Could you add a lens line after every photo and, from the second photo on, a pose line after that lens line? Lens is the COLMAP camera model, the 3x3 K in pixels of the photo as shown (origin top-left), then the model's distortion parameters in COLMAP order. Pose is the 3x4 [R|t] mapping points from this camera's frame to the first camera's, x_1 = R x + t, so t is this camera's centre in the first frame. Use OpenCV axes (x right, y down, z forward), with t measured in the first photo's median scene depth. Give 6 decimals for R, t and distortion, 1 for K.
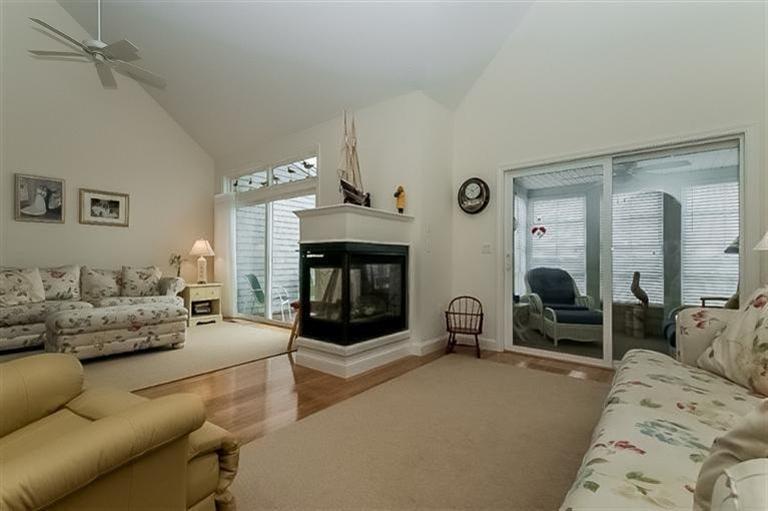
lens RADIAL K [[335.5, 0, 386.6], [0, 335.5, 258.8], [0, 0, 1]] dist [-0.001168, -0.001740]
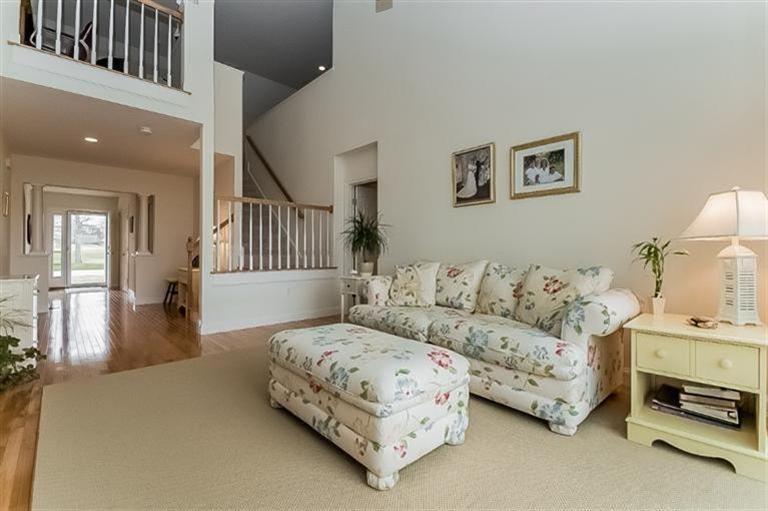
lens RADIAL K [[335.5, 0, 377.5], [0, 335.5, 255.2], [0, 0, 1]] dist [-0.001168, -0.001740]
pose [[-0.183867, -0.003470, -0.982945, -0.210620], [-0.003611, 0.999989, -0.002855, 0.009998], [0.982945, 0.003024, -0.183877, 0.894408]]
